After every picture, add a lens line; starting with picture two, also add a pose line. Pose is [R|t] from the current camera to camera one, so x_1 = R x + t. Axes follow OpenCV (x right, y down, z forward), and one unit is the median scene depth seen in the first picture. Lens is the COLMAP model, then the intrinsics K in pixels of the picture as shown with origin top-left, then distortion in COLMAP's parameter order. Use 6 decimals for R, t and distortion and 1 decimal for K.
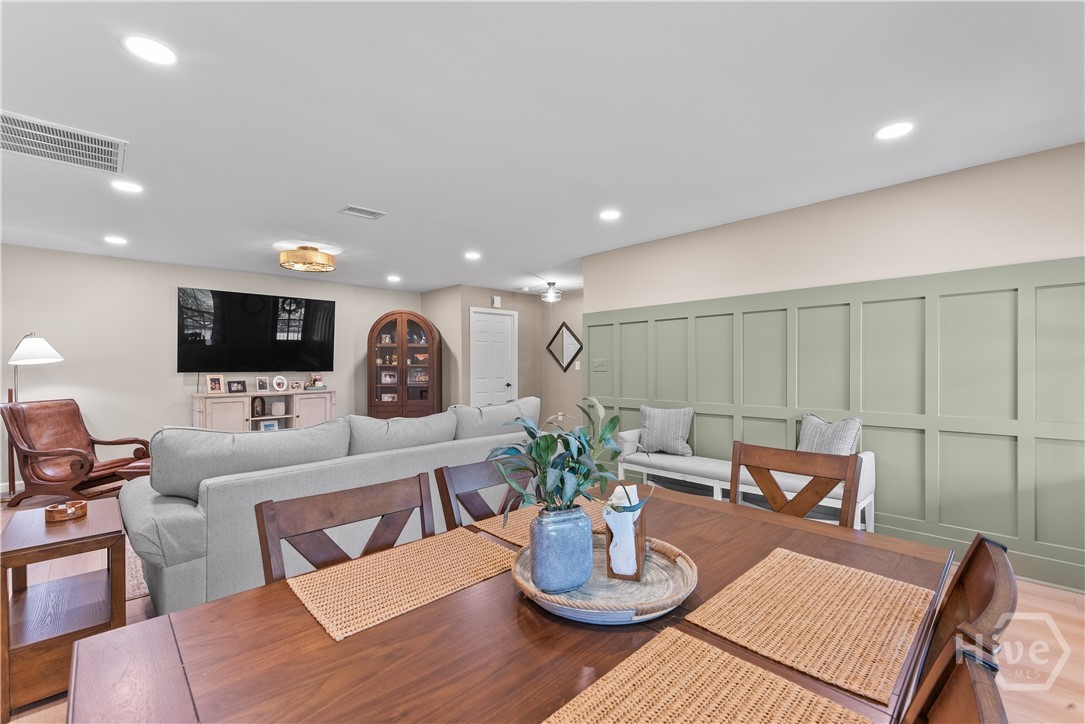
lens RADIAL K [[463.0, 0, 542.1], [0, 463.0, 366.0], [0, 0, 1]] dist [-0.000965, 0.000122]
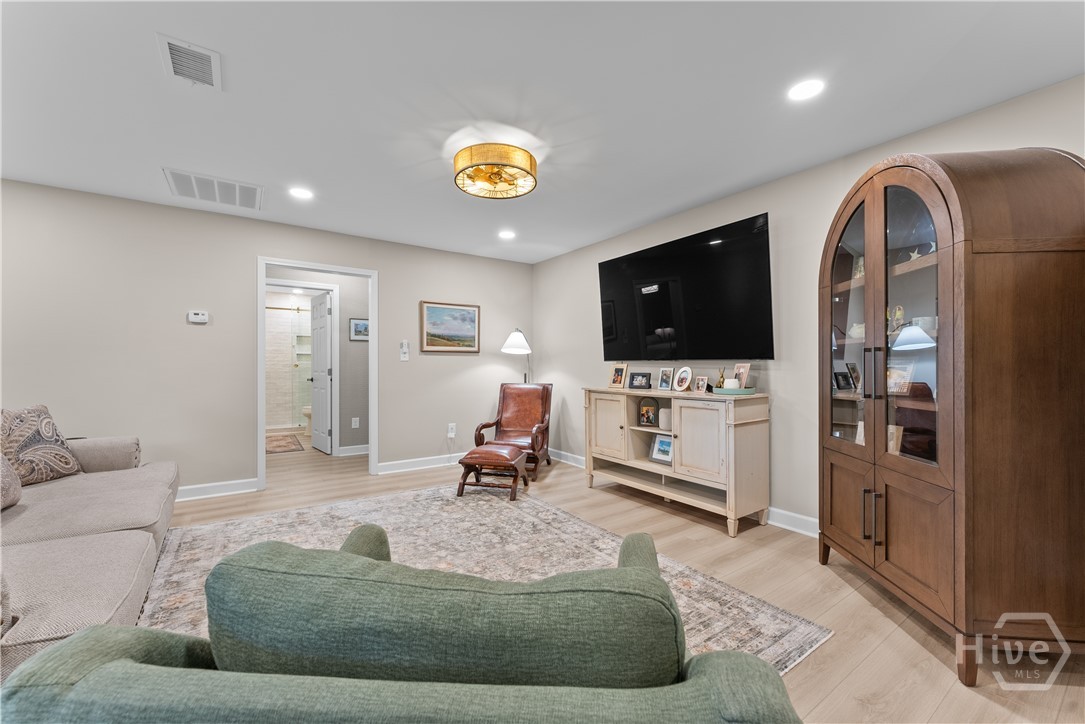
lens RADIAL K [[442.8, 0, 536.1], [0, 442.8, 363.0], [0, 0, 1]] dist [0.000043, -0.001768]
pose [[-0.179179, -0.006751, -0.983793, 0.049640], [-0.005517, 0.999968, -0.005858, 0.021694], [0.983801, 0.004378, -0.179210, 0.953472]]
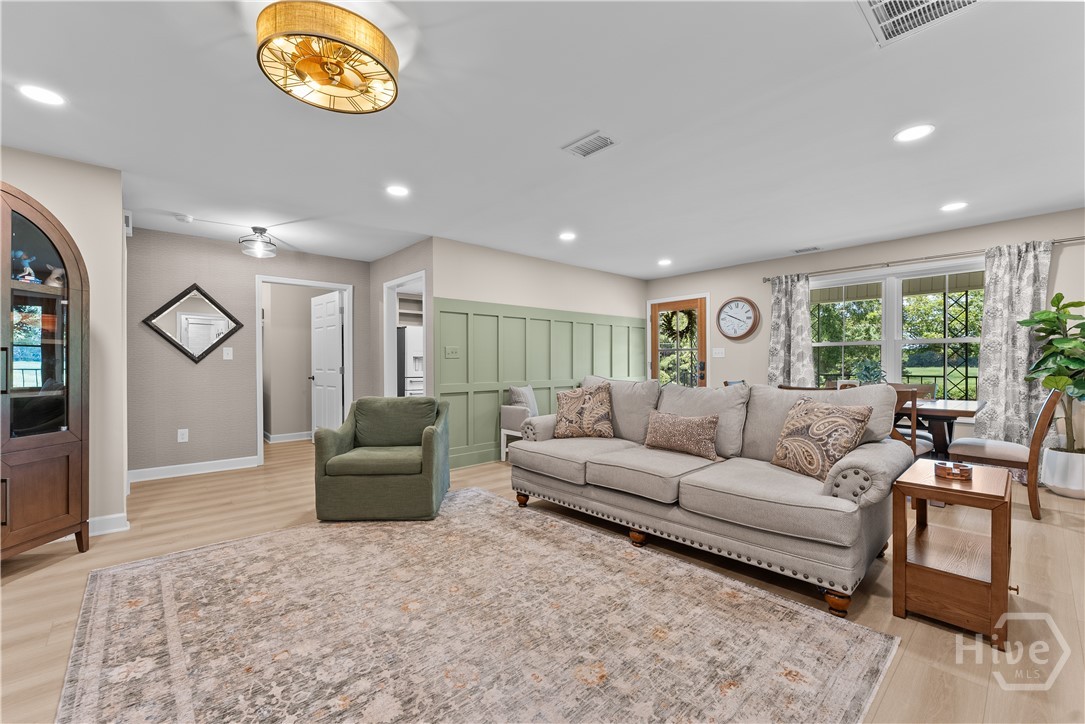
lens RADIAL K [[442.8, 0, 547.0], [0, 442.8, 372.7], [0, 0, 1]] dist [0.000043, -0.001768]
pose [[0.022899, -0.018395, 0.999569, -0.717454], [0.007222, 0.999808, 0.018234, 0.023585], [-0.999712, 0.006801, 0.023027, 0.667433]]
